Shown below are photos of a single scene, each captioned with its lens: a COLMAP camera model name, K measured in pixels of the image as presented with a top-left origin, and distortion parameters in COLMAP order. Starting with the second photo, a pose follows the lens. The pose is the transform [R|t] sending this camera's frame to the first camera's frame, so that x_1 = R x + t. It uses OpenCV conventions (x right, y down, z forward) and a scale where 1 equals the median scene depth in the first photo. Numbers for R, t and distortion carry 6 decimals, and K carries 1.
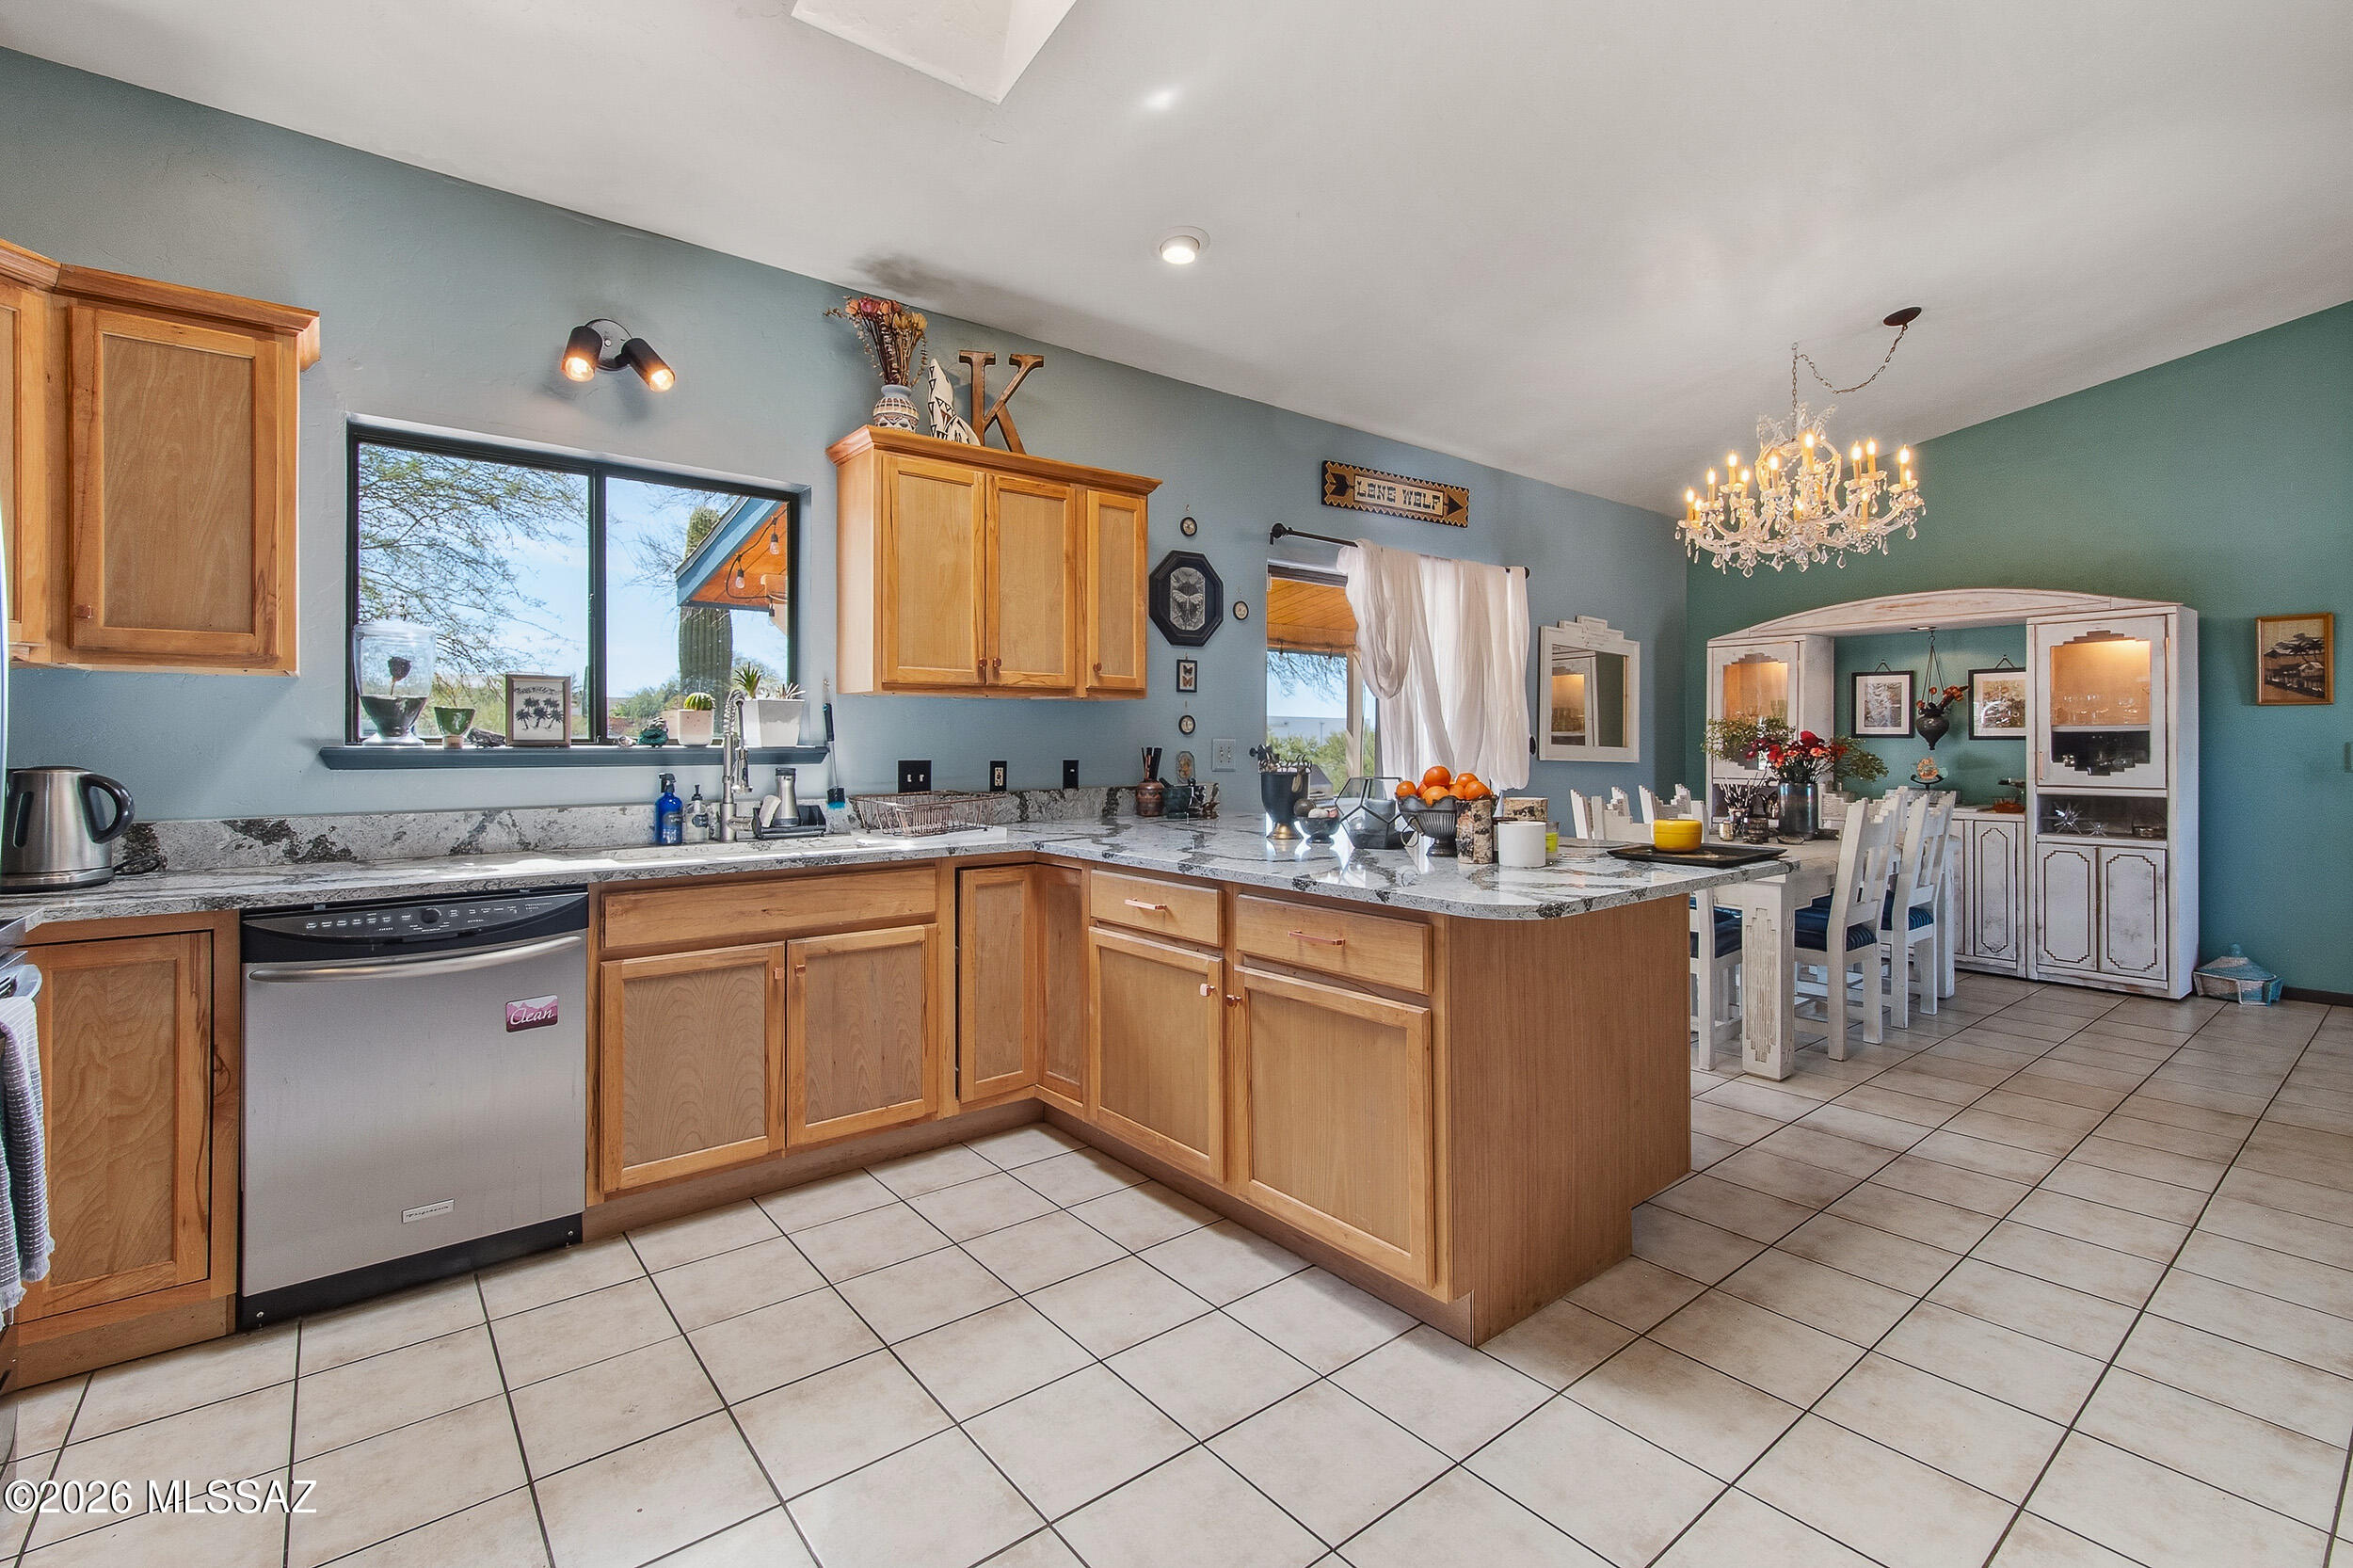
lens RADIAL K [[1038.5, 0, 1163.5], [0, 1038.5, 734.9], [0, 0, 1]] dist [0.002963, 0.000262]
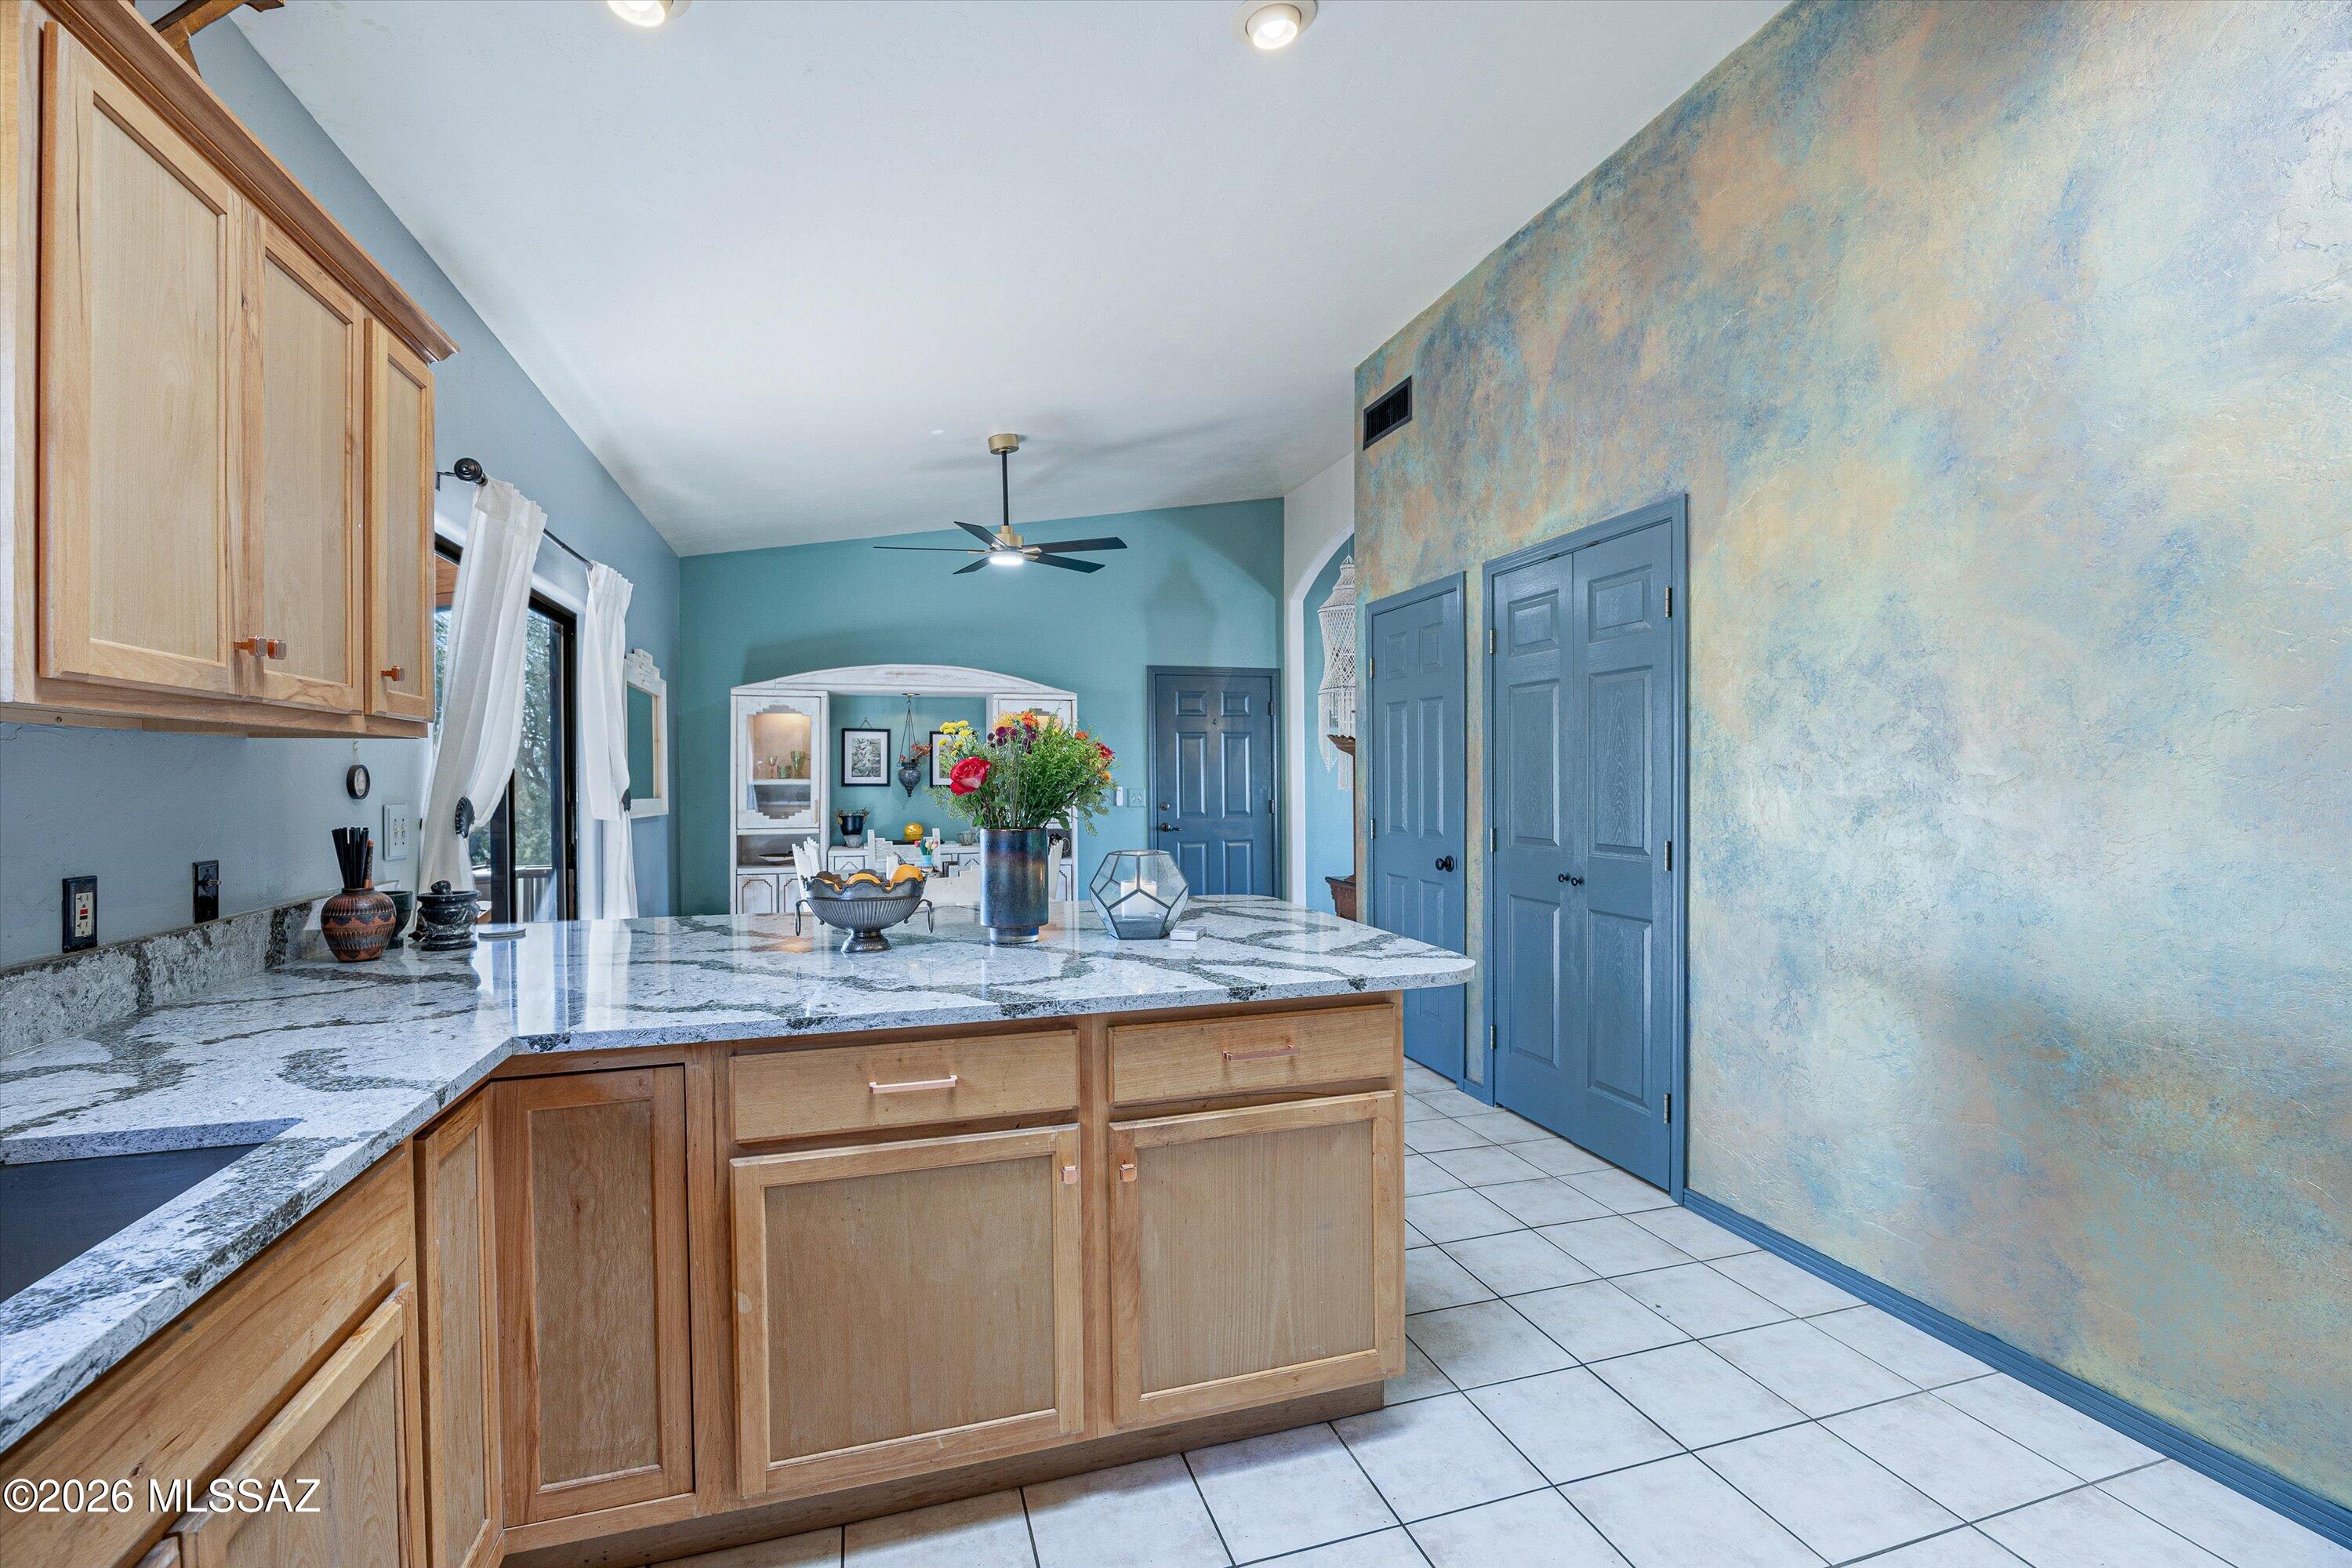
lens RADIAL K [[1025.1, 0, 1181.8], [0, 1025.1, 779.7], [0, 0, 1]] dist [-0.013528, 0.000206]
pose [[0.357153, -0.002793, 0.934042, -0.468289], [-0.002759, 0.999988, 0.004045, -0.020498], [-0.934042, -0.004022, 0.357141, 0.551659]]
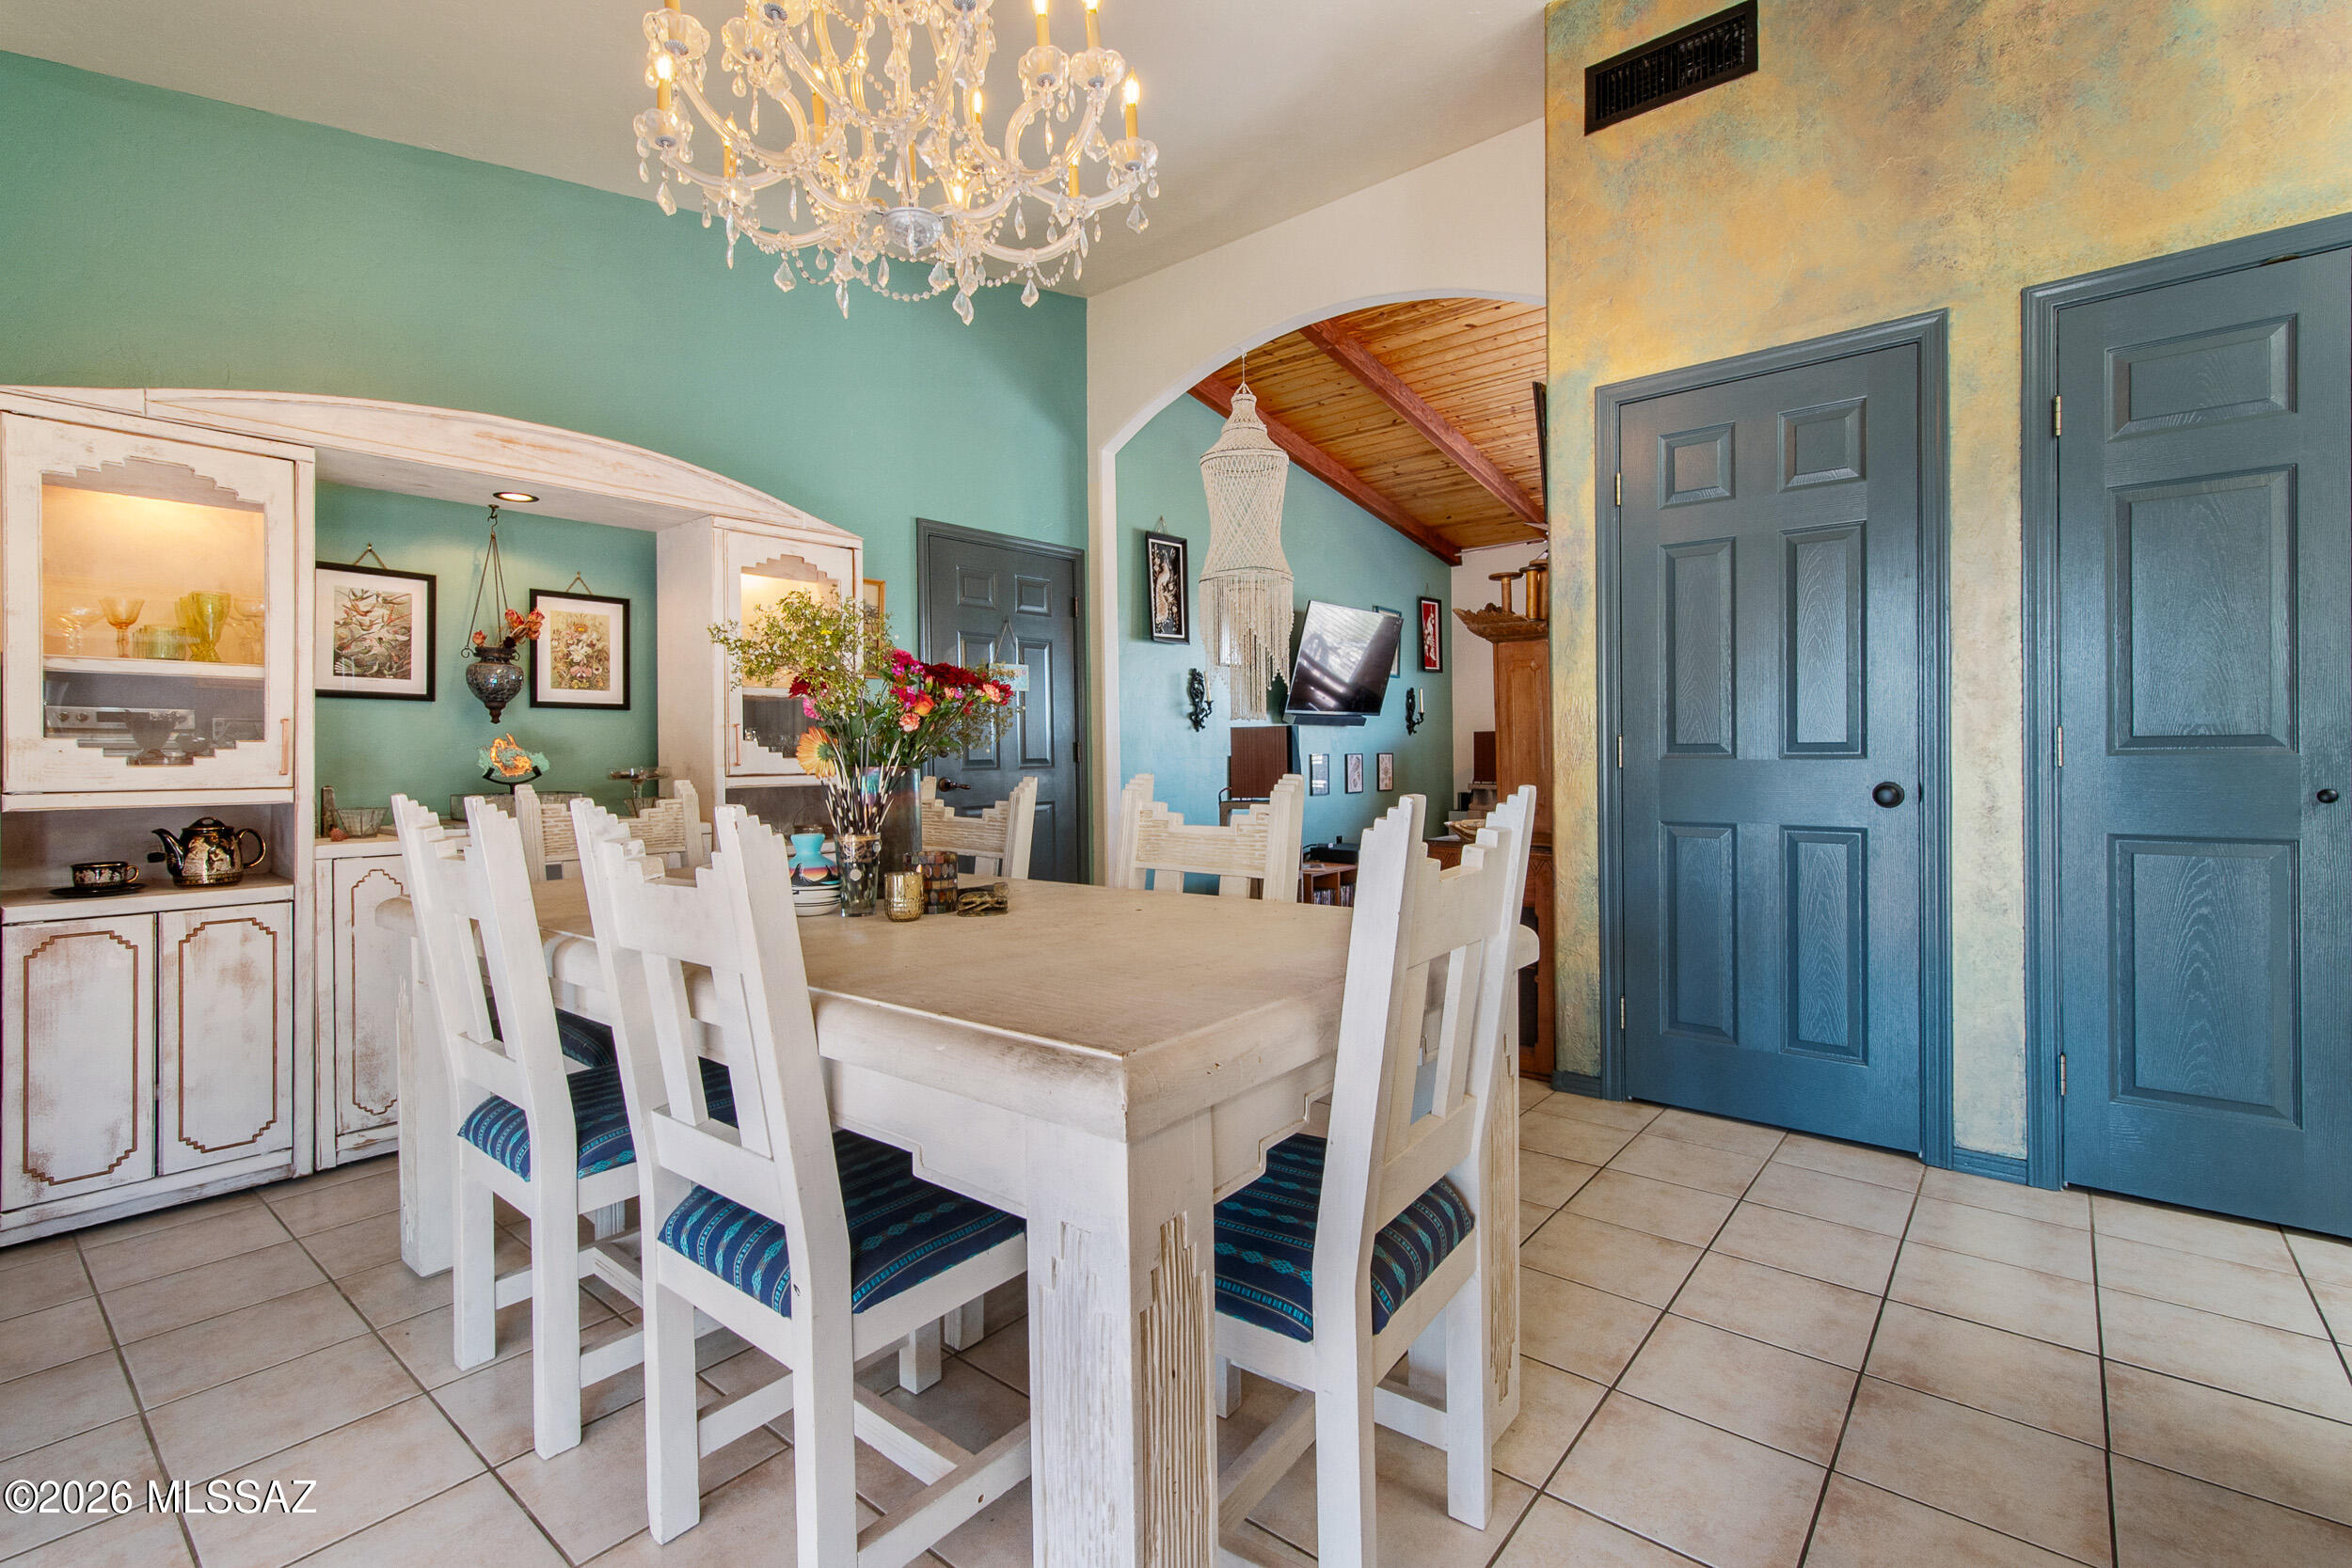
lens RADIAL K [[1048.7, 0, 1178.1], [0, 1048.7, 749.9], [0, 0, 1]] dist [0.001424, -0.000013]
pose [[-0.206329, 0.008094, 0.978449, 0.225061], [0.004403, 0.999963, -0.007344, 0.065870], [-0.978473, 0.002793, -0.206357, 1.446992]]
